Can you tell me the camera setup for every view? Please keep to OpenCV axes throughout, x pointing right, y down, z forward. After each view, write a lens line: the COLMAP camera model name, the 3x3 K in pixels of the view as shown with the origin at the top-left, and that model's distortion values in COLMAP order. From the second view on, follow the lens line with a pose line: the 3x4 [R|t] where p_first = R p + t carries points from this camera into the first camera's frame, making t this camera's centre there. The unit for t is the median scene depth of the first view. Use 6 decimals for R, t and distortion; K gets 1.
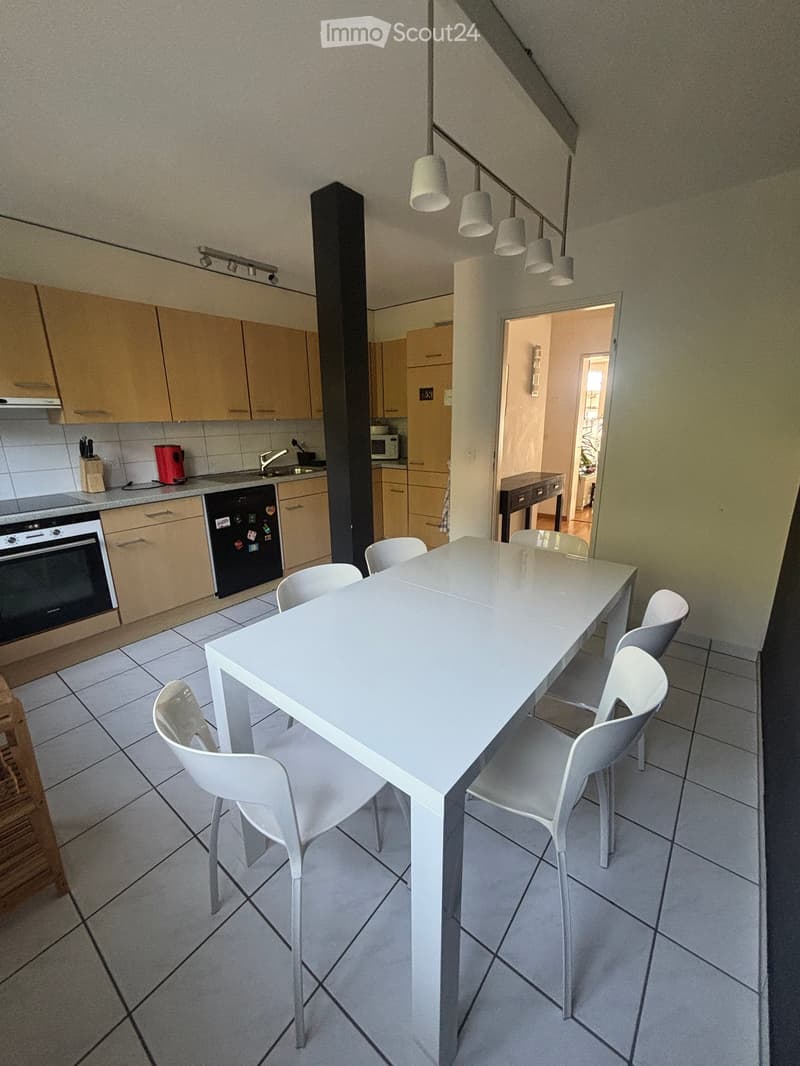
lens RADIAL K [[427.7, 0, 399.3], [0, 427.7, 531.7], [0, 0, 1]] dist [-0.002241, -0.000075]
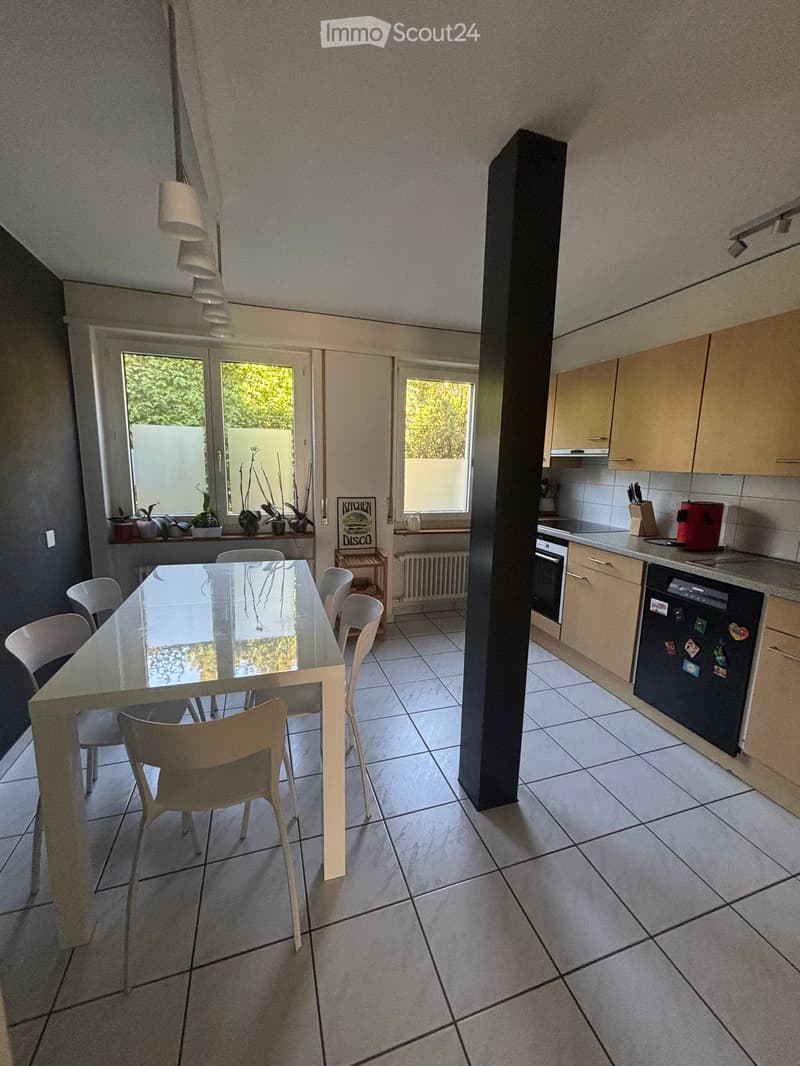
lens RADIAL K [[427.7, 0, 402.1], [0, 427.7, 529.9], [0, 0, 1]] dist [-0.002241, -0.000075]
pose [[-0.545954, 0.139108, -0.826186, 0.427200], [-0.232335, 0.922307, 0.308822, -0.270774], [0.804956, 0.360554, -0.471218, 0.949346]]
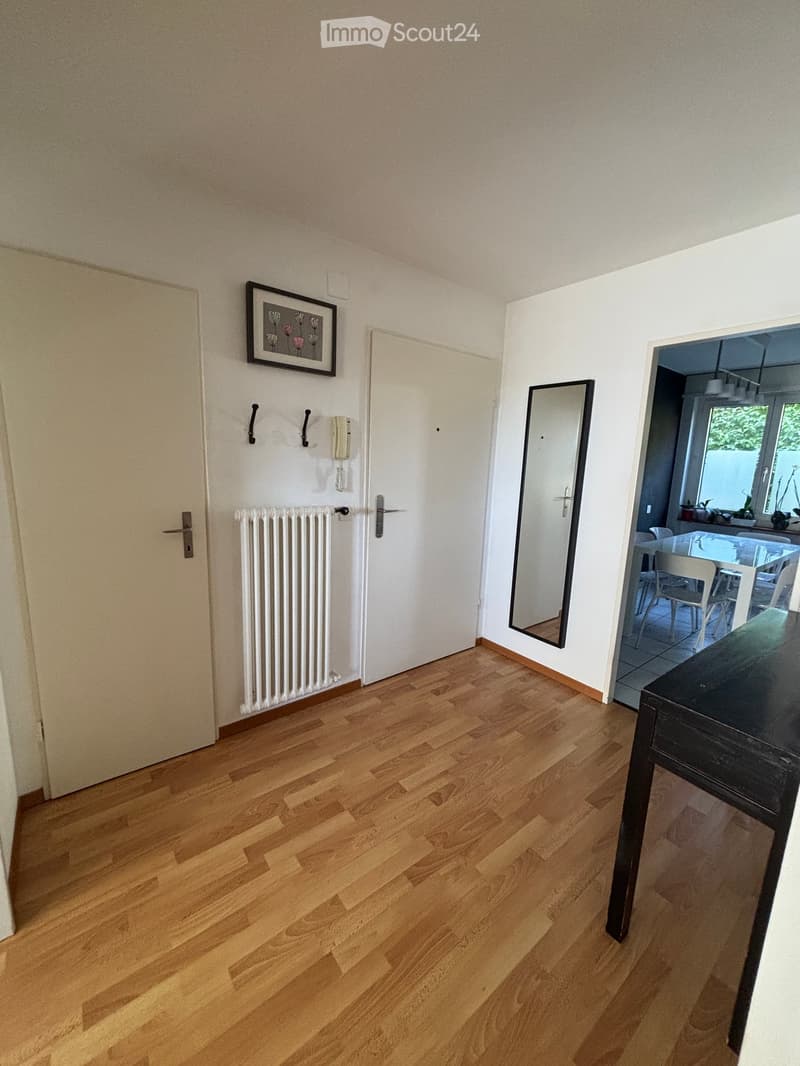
lens RADIAL K [[427.7, 0, 401.5], [0, 427.7, 531.6], [0, 0, 1]] dist [-0.002241, -0.000075]
pose [[-0.972076, -0.059277, 0.227056, 0.595900], [0.040981, 0.909820, 0.412976, -0.423107], [-0.231060, 0.410749, -0.881985, 1.498518]]
